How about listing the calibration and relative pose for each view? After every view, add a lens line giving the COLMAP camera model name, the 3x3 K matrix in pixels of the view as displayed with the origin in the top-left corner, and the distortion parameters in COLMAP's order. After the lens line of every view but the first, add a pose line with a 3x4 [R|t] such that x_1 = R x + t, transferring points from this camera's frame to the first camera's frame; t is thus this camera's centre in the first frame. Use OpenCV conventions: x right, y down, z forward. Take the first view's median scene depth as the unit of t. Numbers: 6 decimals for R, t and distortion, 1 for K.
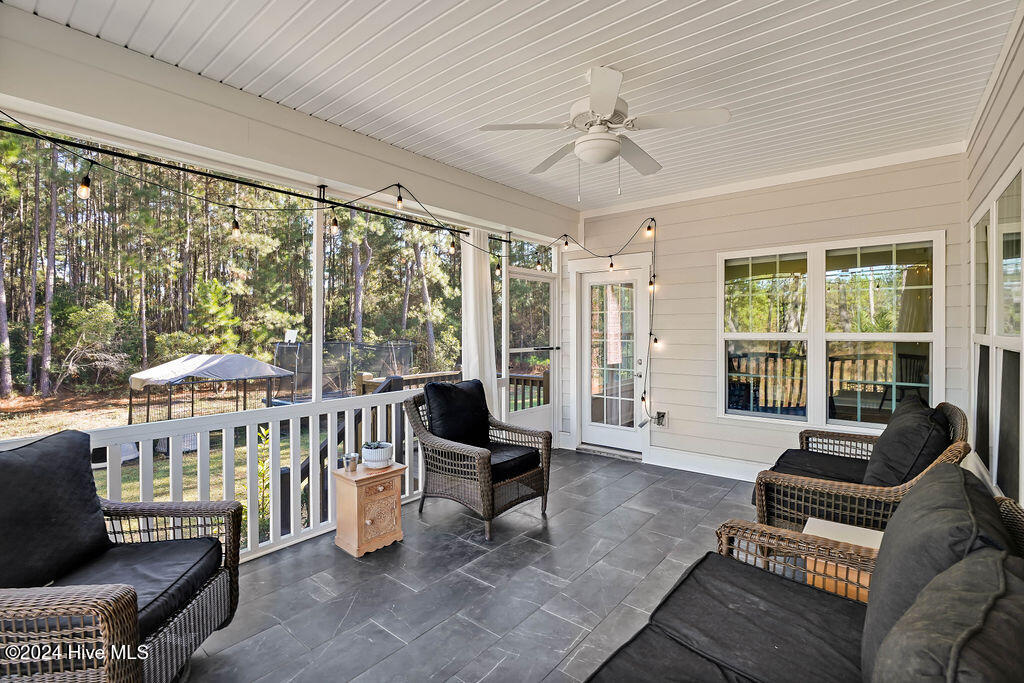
lens RADIAL K [[468.8, 0, 510.6], [0, 468.8, 338.2], [0, 0, 1]] dist [0.001181, 0.000403]
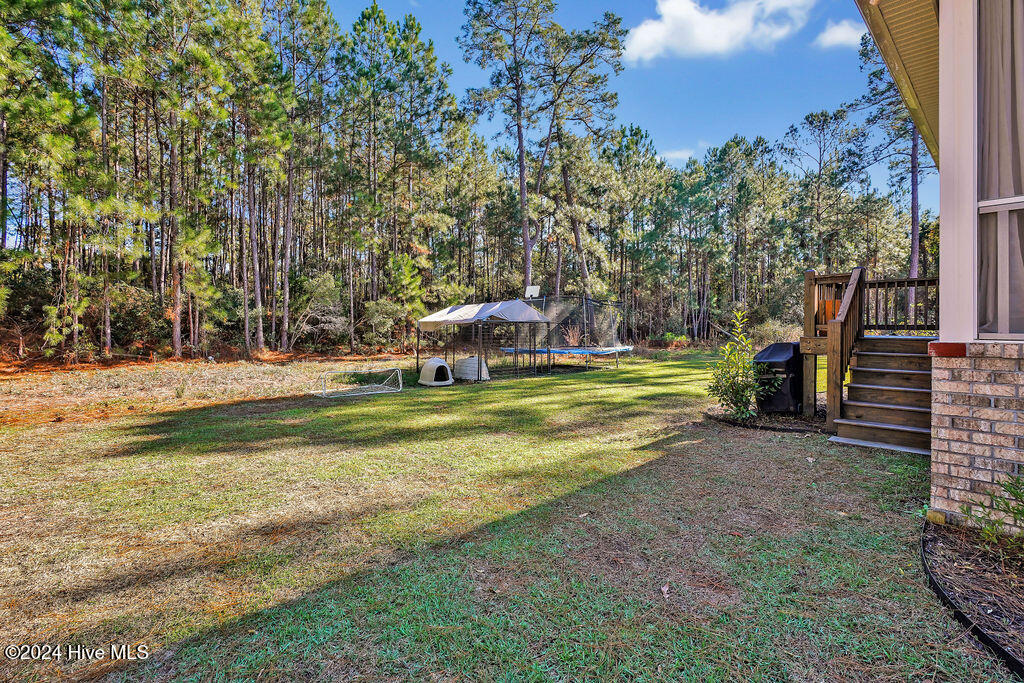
lens RADIAL K [[468.8, 0, 512.1], [0, 468.8, 337.3], [0, 0, 1]] dist [0.001181, 0.000403]
pose [[0.995048, 0.003553, -0.099330, -0.265206], [-0.003588, 0.999994, -0.000169, 0.070873], [0.099329, 0.000525, 0.995055, -0.082265]]
